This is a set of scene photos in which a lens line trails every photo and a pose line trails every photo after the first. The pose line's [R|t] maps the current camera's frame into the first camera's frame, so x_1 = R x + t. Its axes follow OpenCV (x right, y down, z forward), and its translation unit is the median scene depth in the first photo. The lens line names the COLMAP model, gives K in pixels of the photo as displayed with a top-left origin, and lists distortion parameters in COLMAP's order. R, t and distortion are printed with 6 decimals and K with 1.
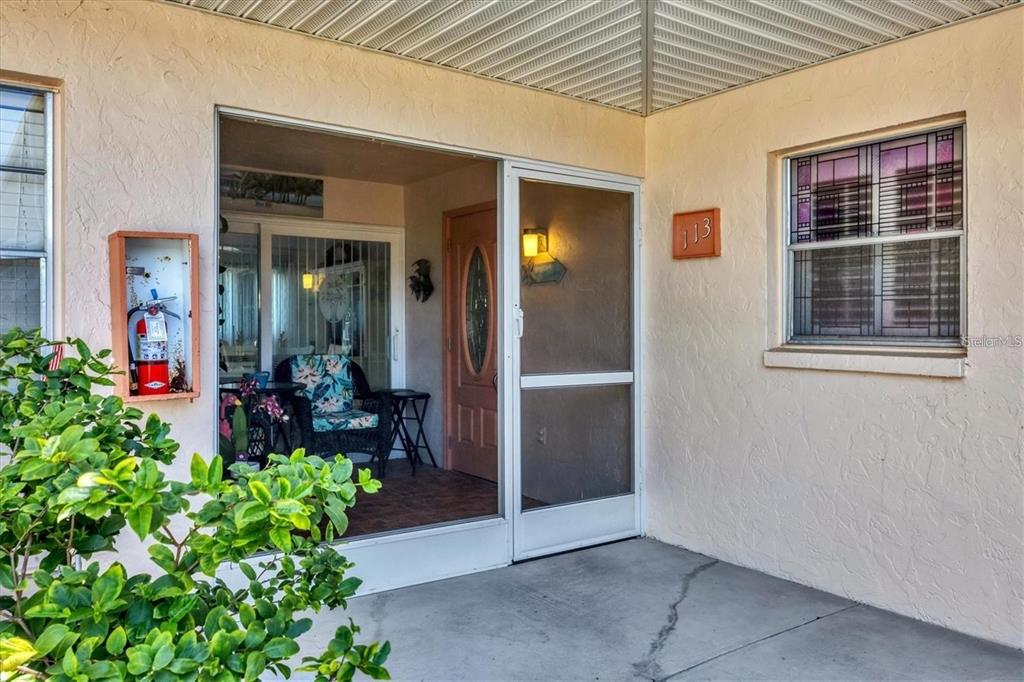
lens RADIAL K [[805.6, 0, 506.5], [0, 805.6, 336.1], [0, 0, 1]] dist [-0.005949, -0.002639]
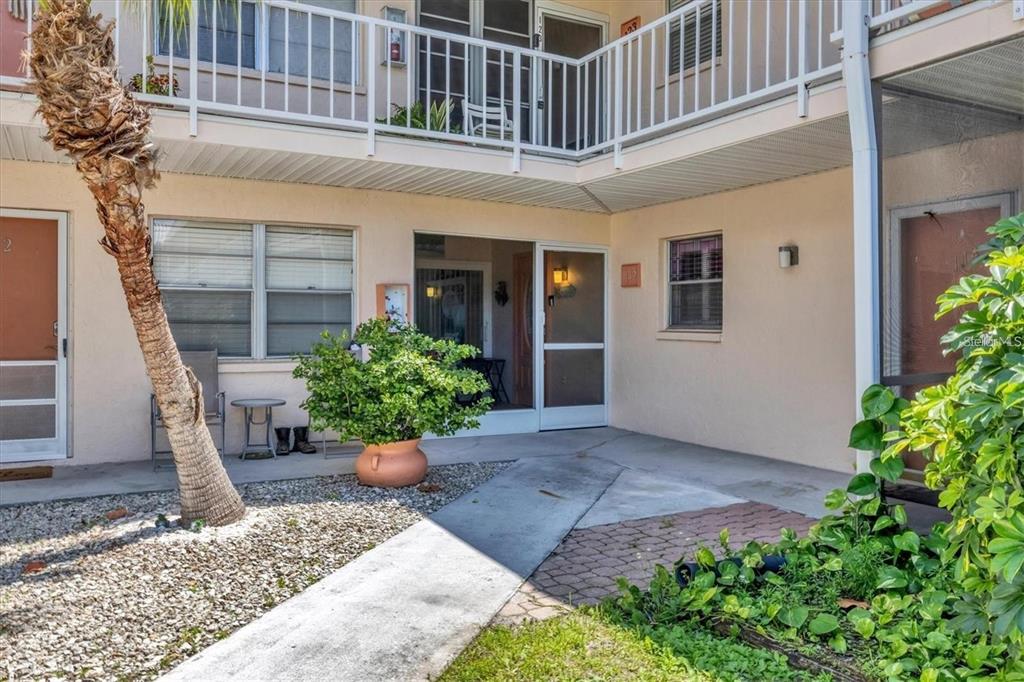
lens RADIAL K [[805.6, 0, 513.7], [0, 805.6, 337.4], [0, 0, 1]] dist [-0.005949, -0.002639]
pose [[0.994560, 0.004200, -0.104083, 0.157951], [-0.003622, 0.999977, 0.005746, 0.021326], [0.104105, -0.005338, 0.994552, -1.109659]]
